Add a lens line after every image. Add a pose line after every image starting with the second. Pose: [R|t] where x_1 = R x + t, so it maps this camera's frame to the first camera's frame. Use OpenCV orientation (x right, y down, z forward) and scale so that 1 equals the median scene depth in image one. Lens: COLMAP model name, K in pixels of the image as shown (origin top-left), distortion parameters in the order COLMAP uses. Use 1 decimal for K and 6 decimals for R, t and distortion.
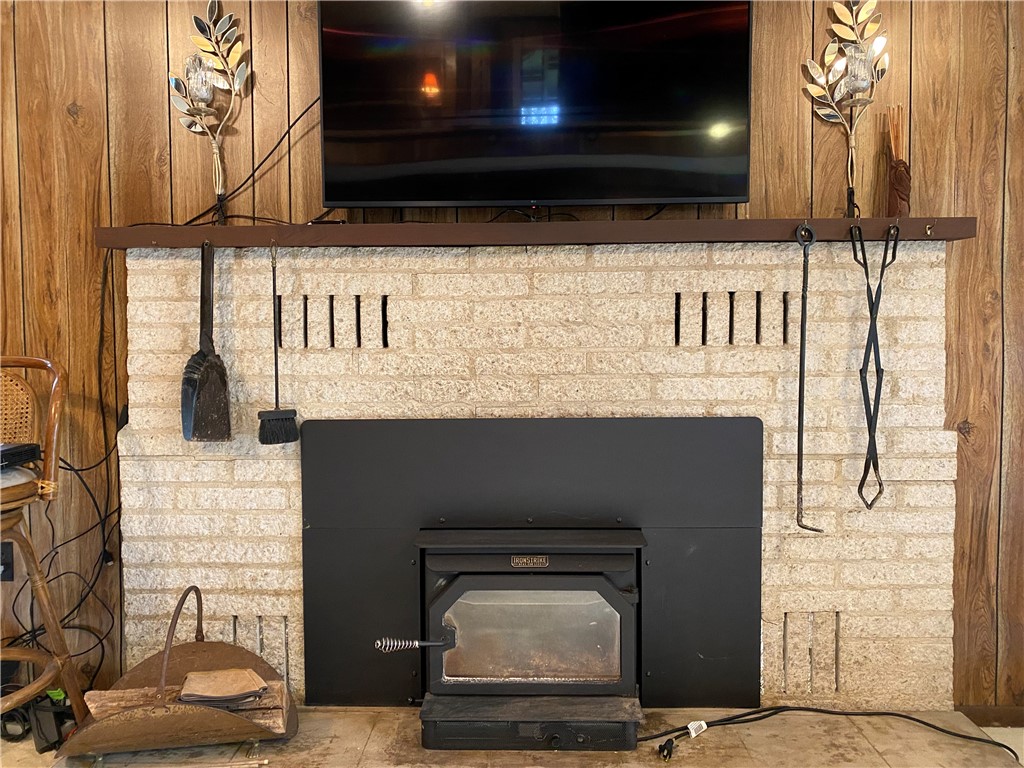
lens RADIAL K [[789.7, 0, 507.2], [0, 789.7, 377.3], [0, 0, 1]] dist [0.007998, -0.015671]
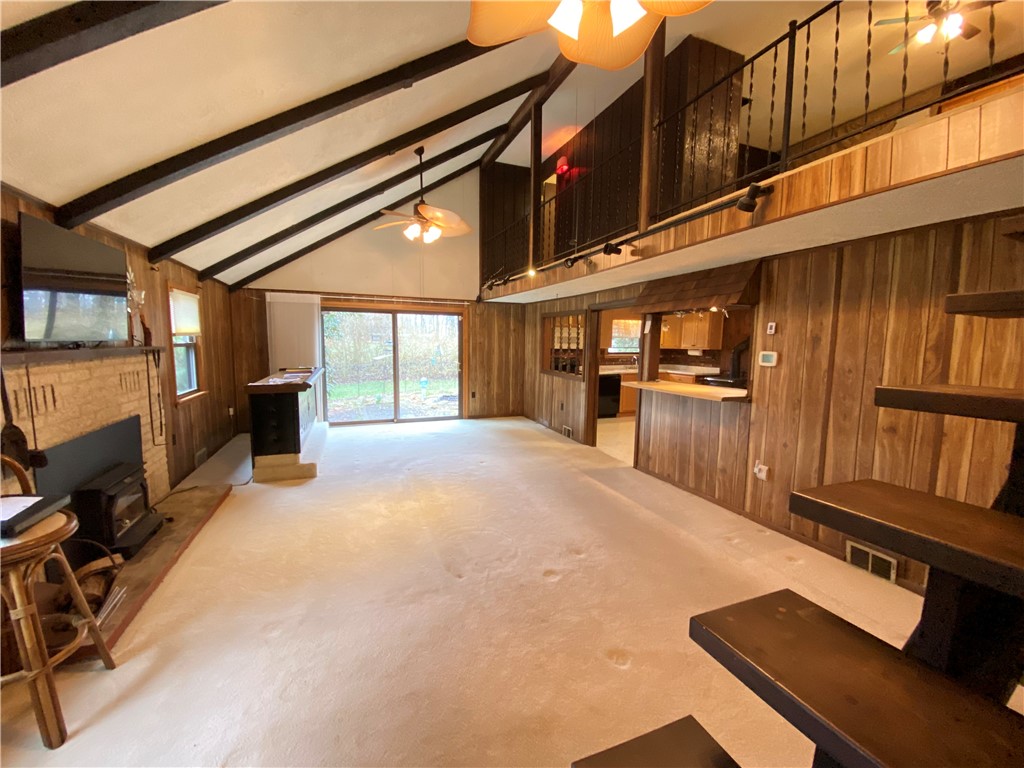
lens RADIAL K [[410.5, 0, 514.4], [0, 410.5, 381.3], [0, 0, 1]] dist [0.020930, -0.019320]
pose [[-0.403186, -0.085153, 0.911147, -1.622431], [0.026746, 0.994139, 0.104745, -0.192779], [-0.914727, 0.066601, -0.398546, 0.318202]]
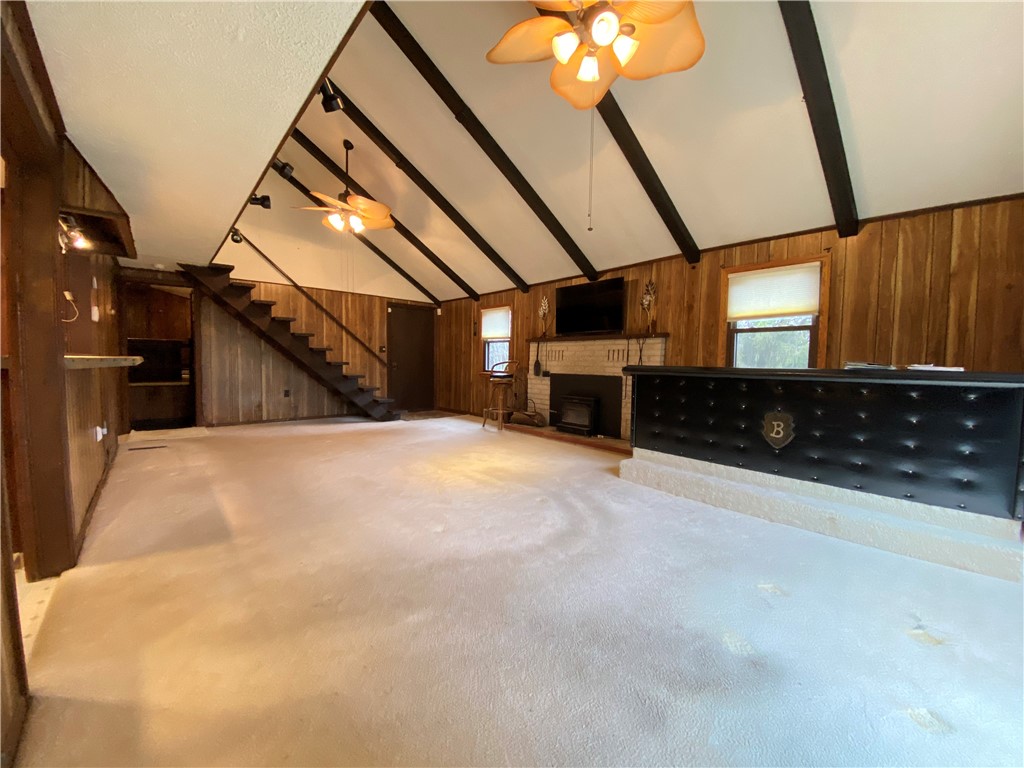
lens RADIAL K [[410.5, 0, 511.9], [0, 410.5, 382.7], [0, 0, 1]] dist [0.020930, -0.019320]
pose [[0.679416, 0.058407, -0.731425, 1.646513], [-0.051538, 0.998164, 0.031834, 0.044016], [0.731941, 0.016068, 0.681178, -1.131200]]
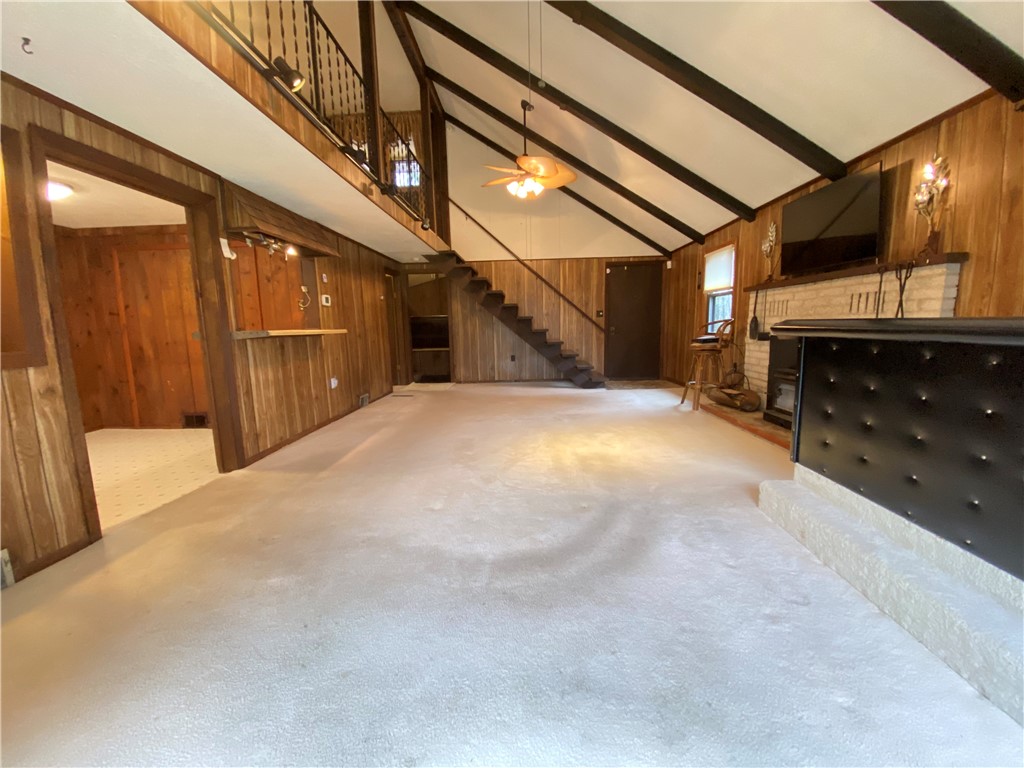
lens RADIAL K [[410.5, 0, 512.6], [0, 410.5, 382.3], [0, 0, 1]] dist [0.020930, -0.019320]
pose [[0.004438, 0.142253, -0.989820, 1.719728], [-0.016904, 0.989699, 0.142159, 0.017718], [0.999847, 0.016101, 0.006797, -0.232869]]
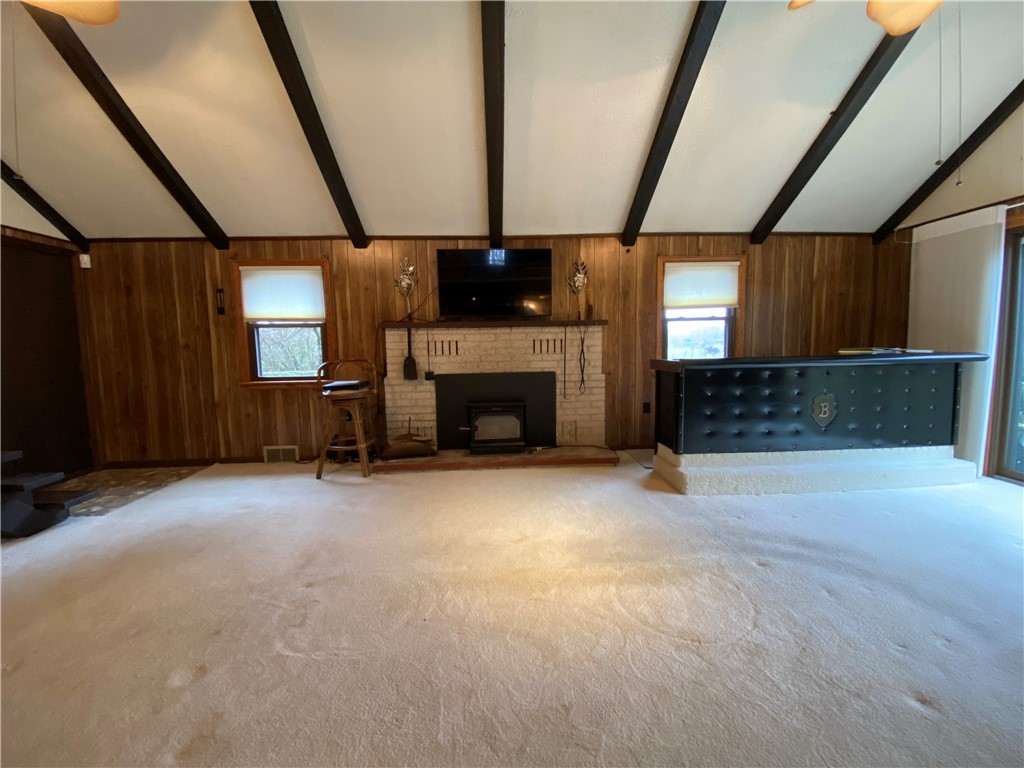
lens RADIAL K [[410.5, 0, 512.3], [0, 410.5, 383.2], [0, 0, 1]] dist [0.020930, -0.019320]
pose [[0.996608, -0.017982, 0.080304, -0.052843], [0.013766, 0.998513, 0.052752, -0.001044], [-0.081133, -0.051467, 0.995374, -0.979875]]
